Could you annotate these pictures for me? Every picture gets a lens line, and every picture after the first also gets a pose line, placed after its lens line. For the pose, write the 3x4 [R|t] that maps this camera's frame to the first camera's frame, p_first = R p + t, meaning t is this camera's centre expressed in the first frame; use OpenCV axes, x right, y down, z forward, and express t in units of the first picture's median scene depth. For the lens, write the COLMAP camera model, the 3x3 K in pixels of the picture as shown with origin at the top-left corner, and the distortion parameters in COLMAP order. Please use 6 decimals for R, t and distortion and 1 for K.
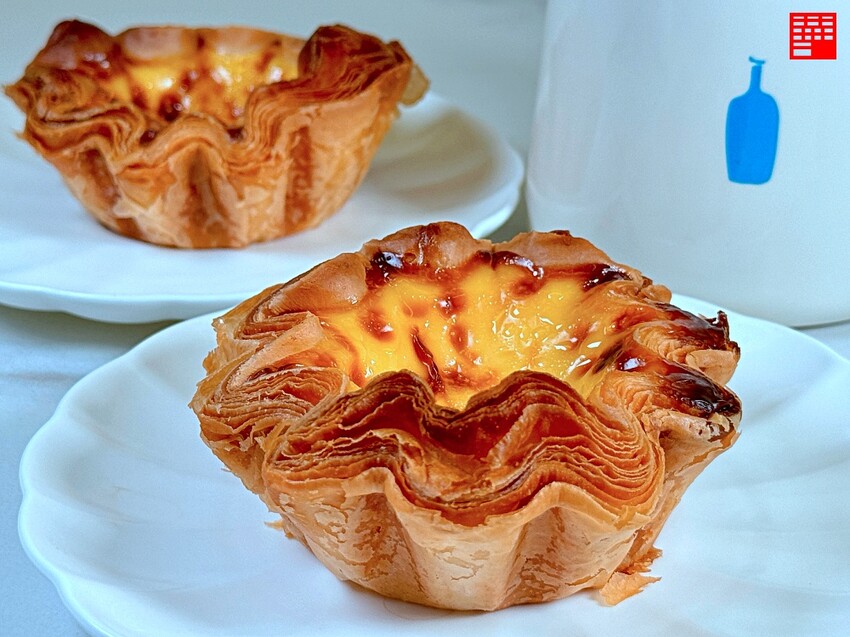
lens RADIAL K [[1955.7, 0, 425.0], [0, 1955.7, 318.5], [0, 0, 1]] dist [0.086703, 0.181779]
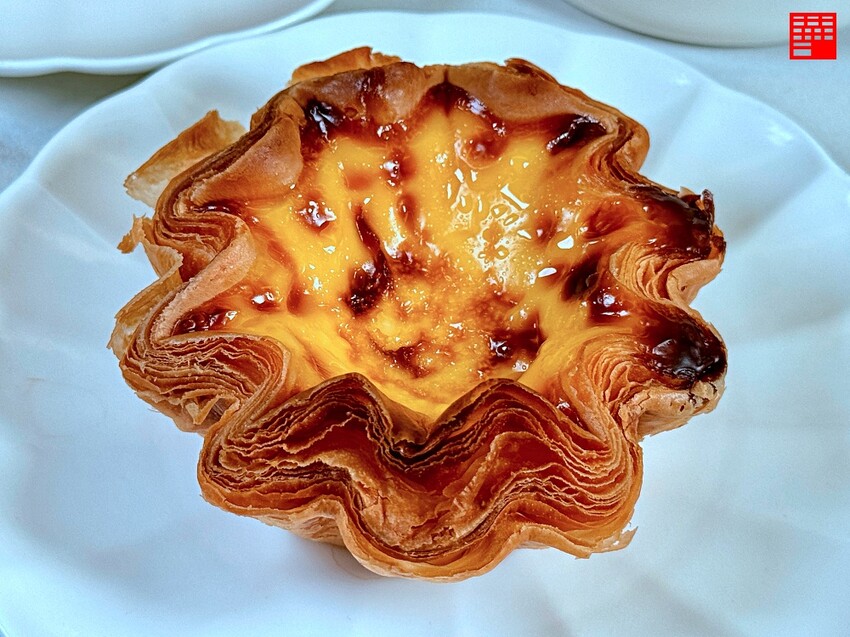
lens RADIAL K [[1955.7, 0, 425.0], [0, 1955.7, 318.5], [0, 0, 1]] dist [0.086703, 0.181779]
pose [[0.998749, -0.016198, 0.047310, -0.020670], [-0.005763, 0.902501, 0.430648, -0.381689], [-0.049673, -0.430382, 0.901279, 0.217074]]
